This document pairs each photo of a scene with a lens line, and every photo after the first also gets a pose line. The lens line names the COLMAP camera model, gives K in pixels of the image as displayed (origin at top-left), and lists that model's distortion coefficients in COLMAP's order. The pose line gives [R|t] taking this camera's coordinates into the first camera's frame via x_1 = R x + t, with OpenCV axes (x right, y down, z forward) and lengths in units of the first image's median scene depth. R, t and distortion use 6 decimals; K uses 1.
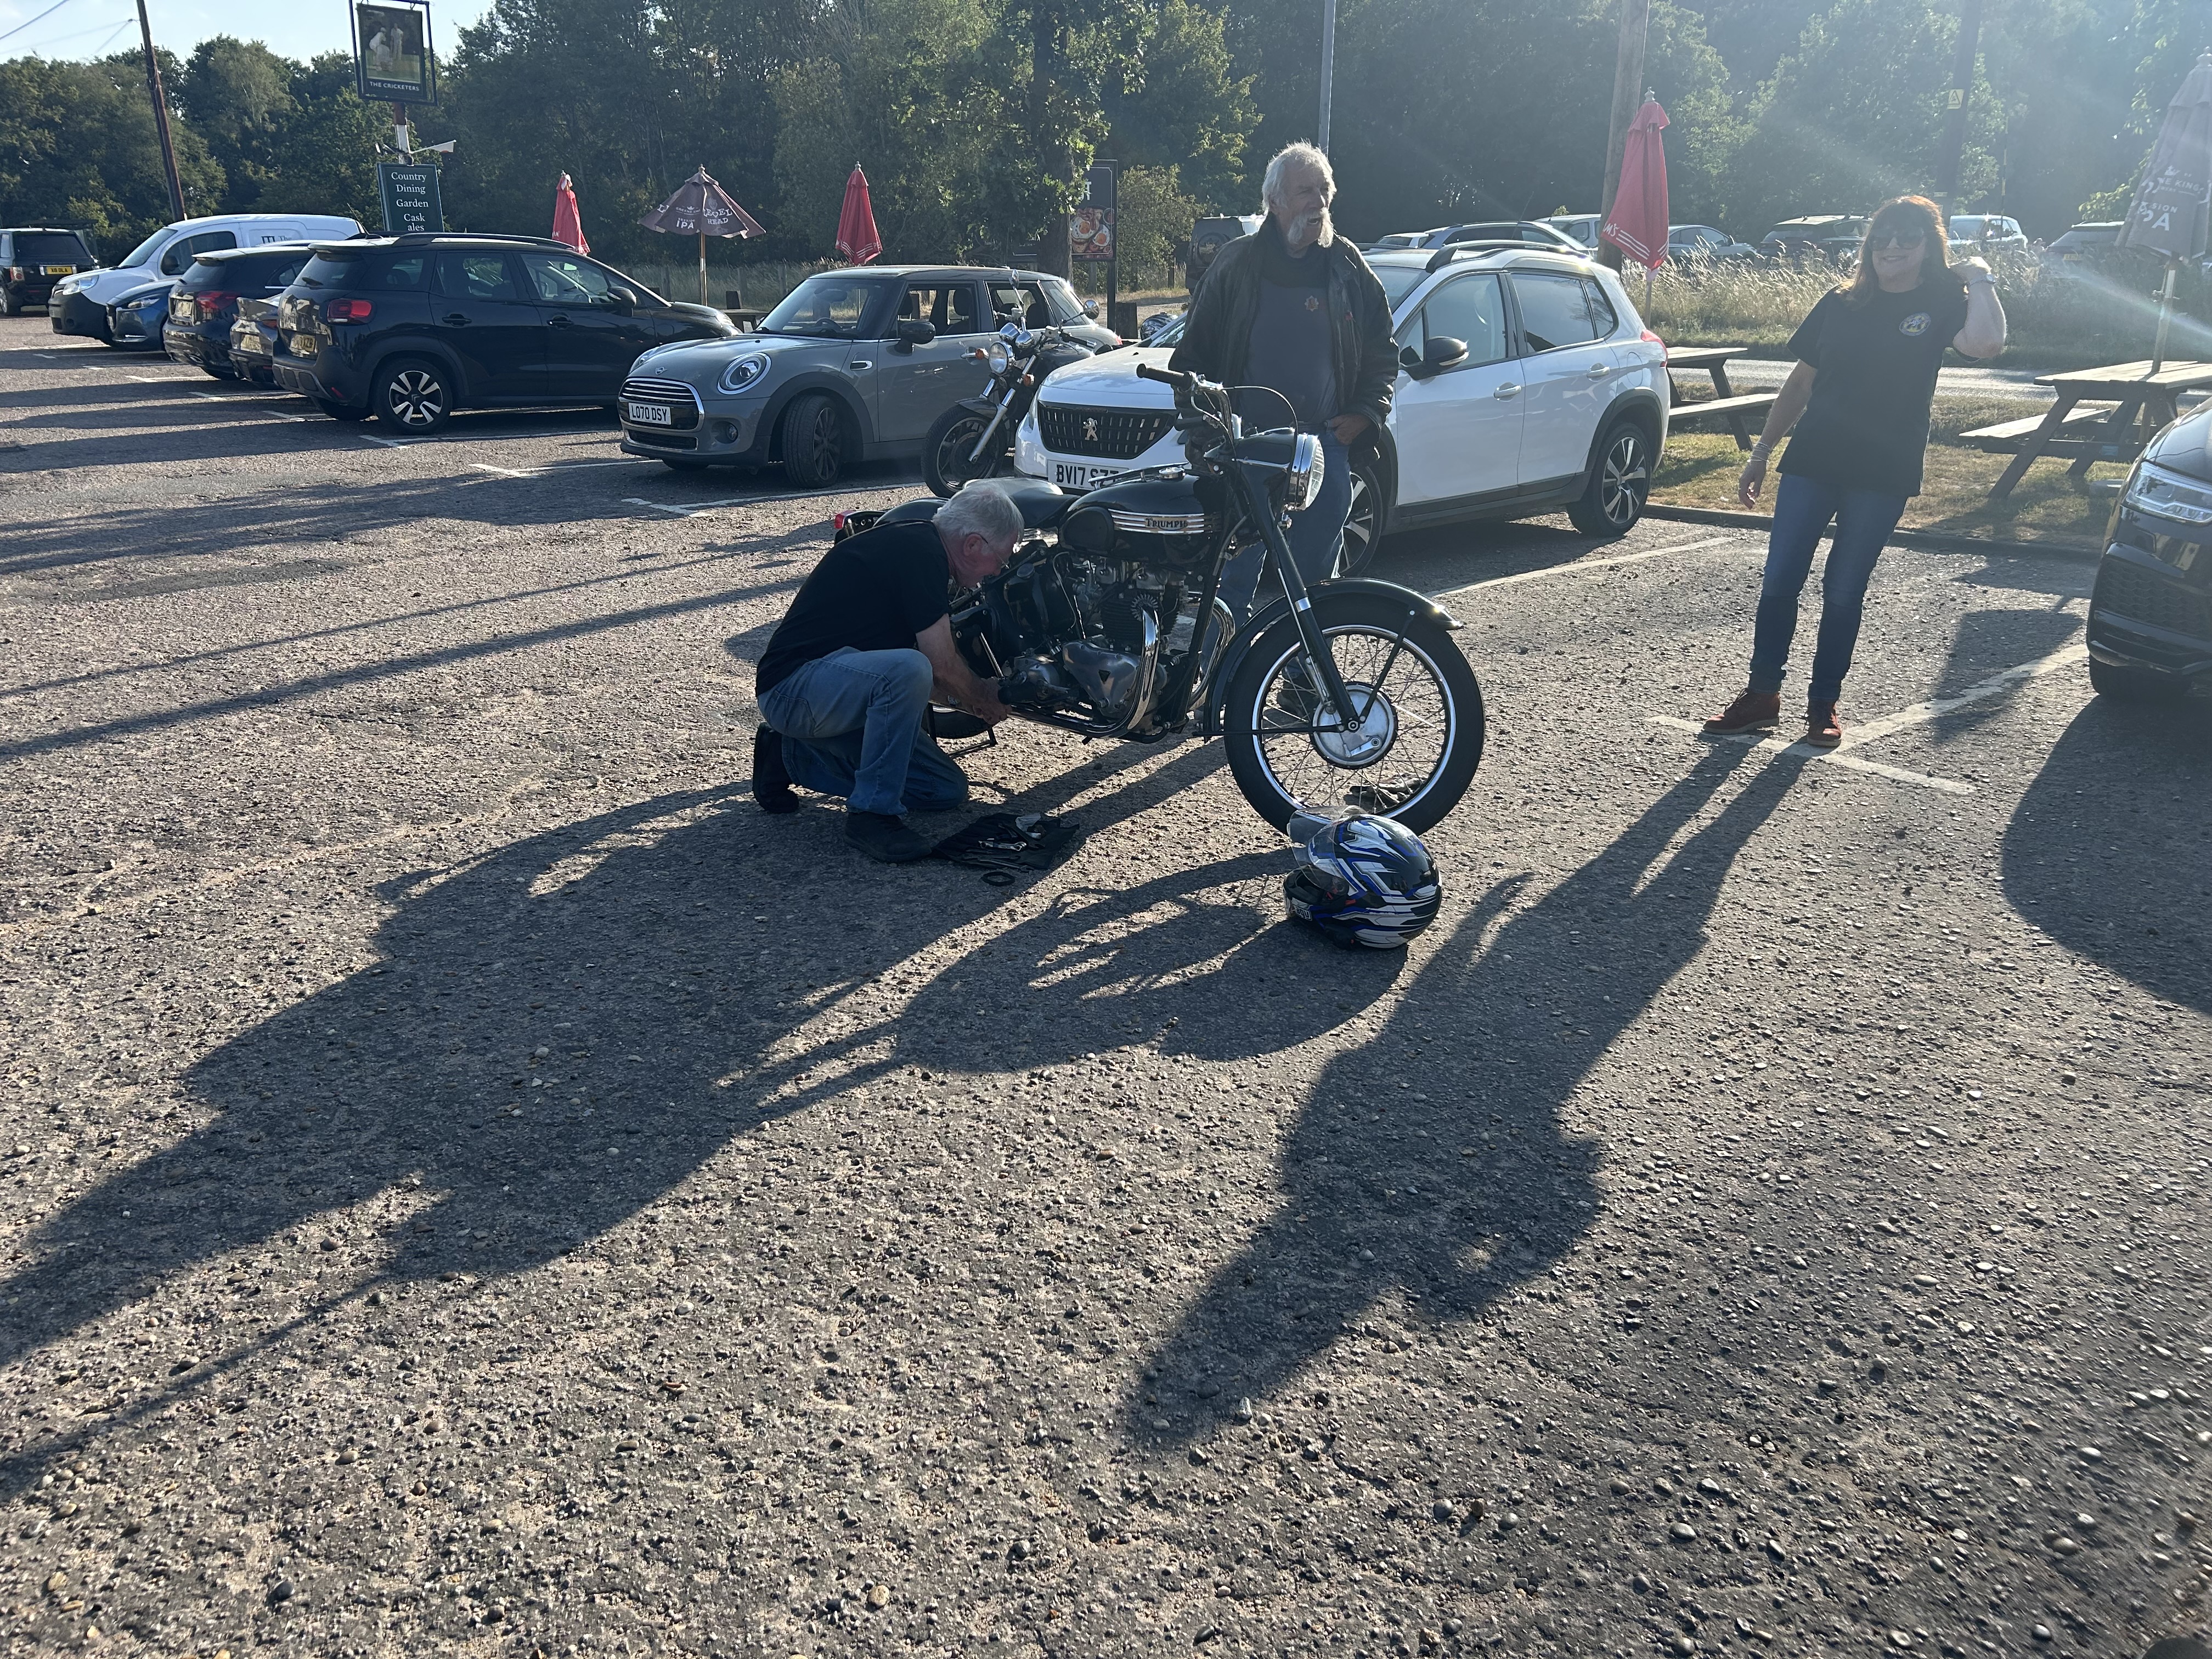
lens RADIAL K [[1674.9, 0, 1092.7], [0, 1674.9, 831.1], [0, 0, 1]] dist [0.064005, -0.062641]
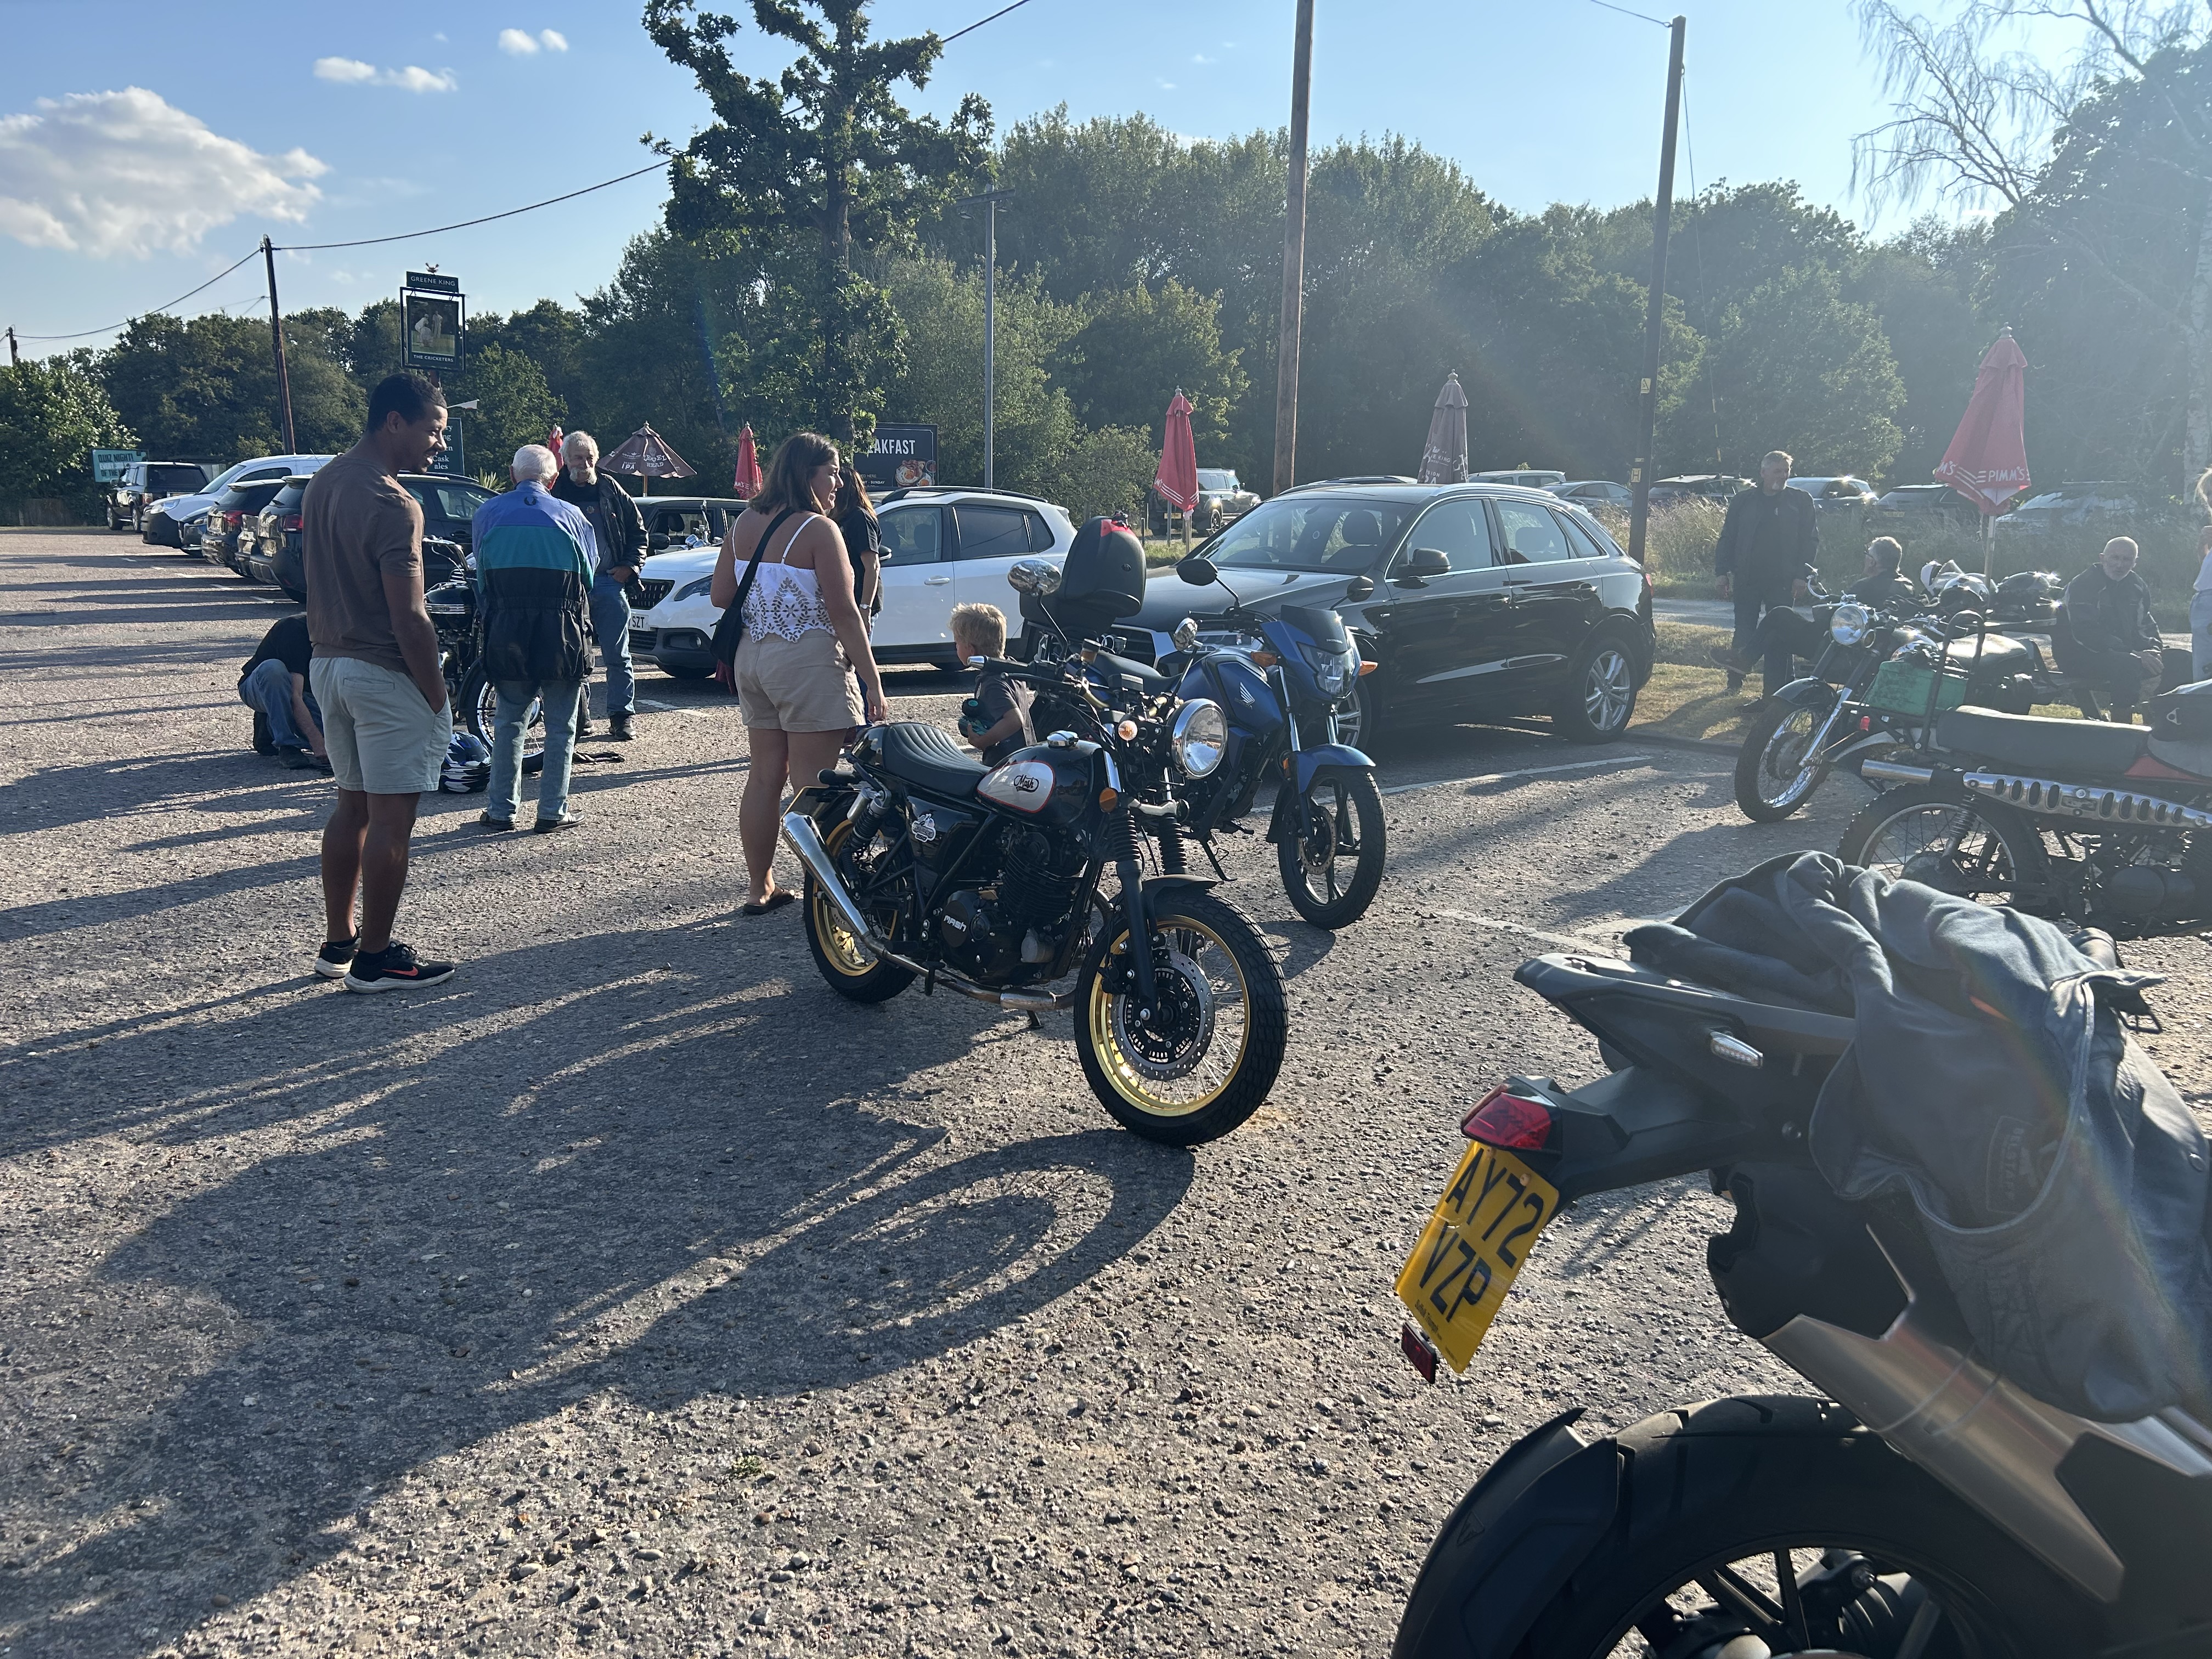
lens RADIAL K [[1674.9, 0, 1092.7], [0, 1674.9, 831.1], [0, 0, 1]] dist [0.064005, -0.062641]
pose [[0.997744, 0.028107, -0.060966, 0.161507], [-0.036049, 0.990411, -0.133364, 0.054927], [0.056633, 0.135261, 0.989190, -0.156981]]
